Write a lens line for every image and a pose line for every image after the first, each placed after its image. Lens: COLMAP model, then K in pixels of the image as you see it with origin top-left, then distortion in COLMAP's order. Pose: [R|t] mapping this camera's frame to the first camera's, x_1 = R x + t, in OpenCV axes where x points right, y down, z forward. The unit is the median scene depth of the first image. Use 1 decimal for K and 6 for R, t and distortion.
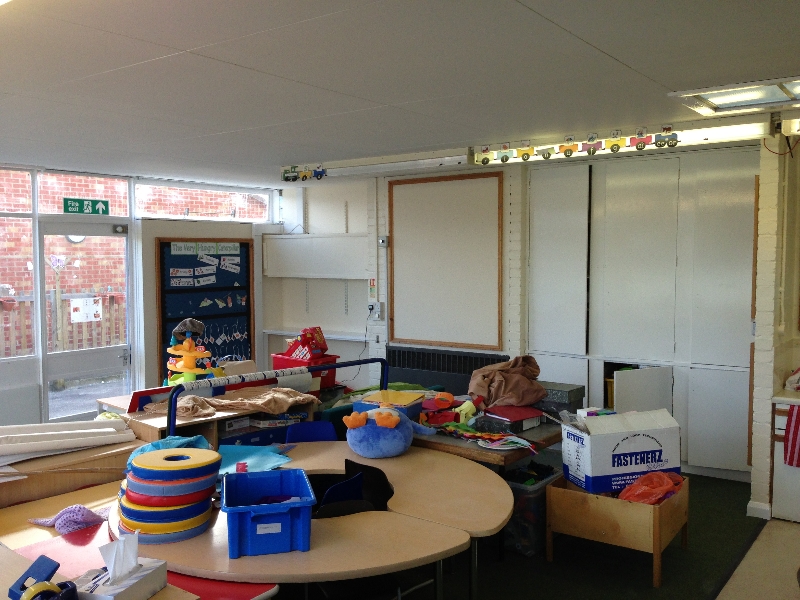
lens RADIAL K [[738.7, 0, 400.0], [0, 738.7, 300.0], [0, 0, 1]] dist [0.080522, -0.122049]
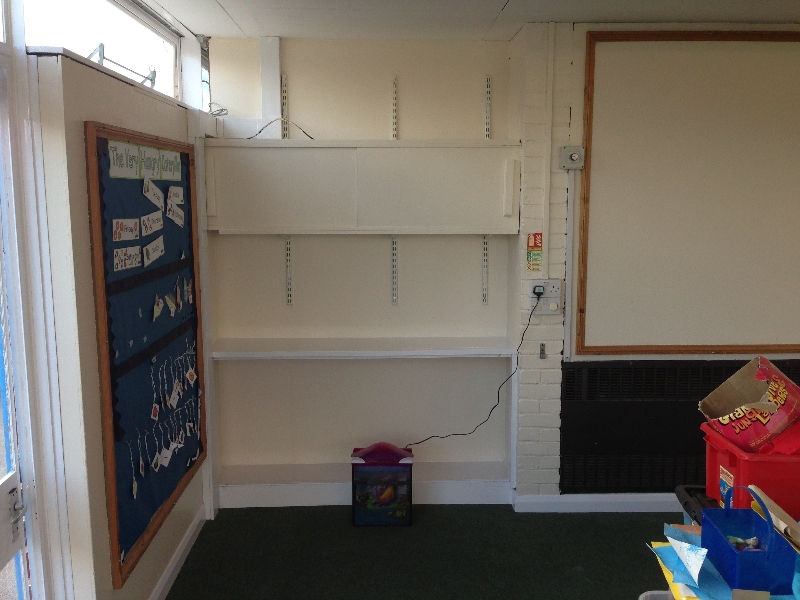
lens RADIAL K [[738.7, 0, 400.0], [0, 738.7, 300.0], [0, 0, 1]] dist [0.080522, -0.122049]
pose [[0.790089, -0.083107, 0.607333, -0.456289], [0.035726, 0.995326, 0.089723, -0.034777], [-0.611950, -0.049192, 0.789365, 0.719218]]
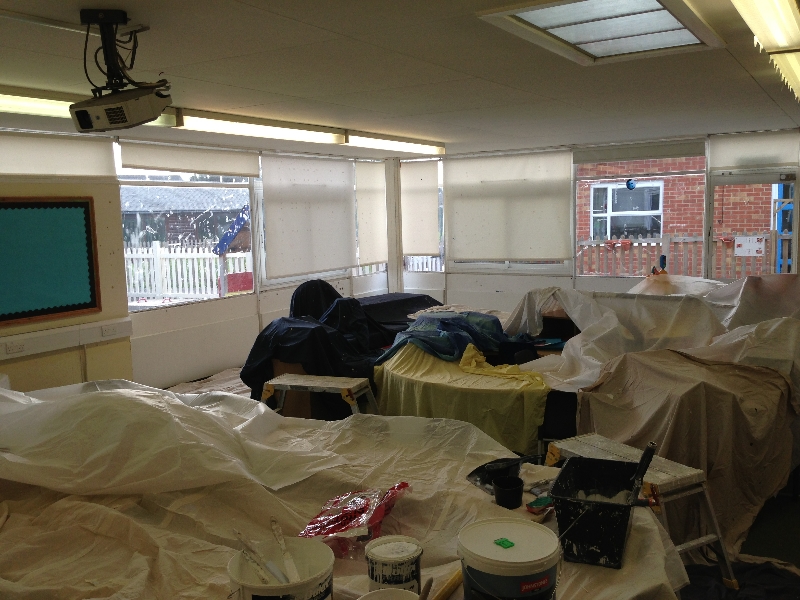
lens RADIAL K [[753.8, 0, 400.0], [0, 753.8, 300.0], [0, 0, 1]] dist [0.090871, -0.151083]
pose [[0.078978, 0.124279, -0.989099, 0.779912], [-0.031417, 0.992016, 0.122137, -0.034601], [0.996381, 0.021429, 0.082252, 0.340720]]
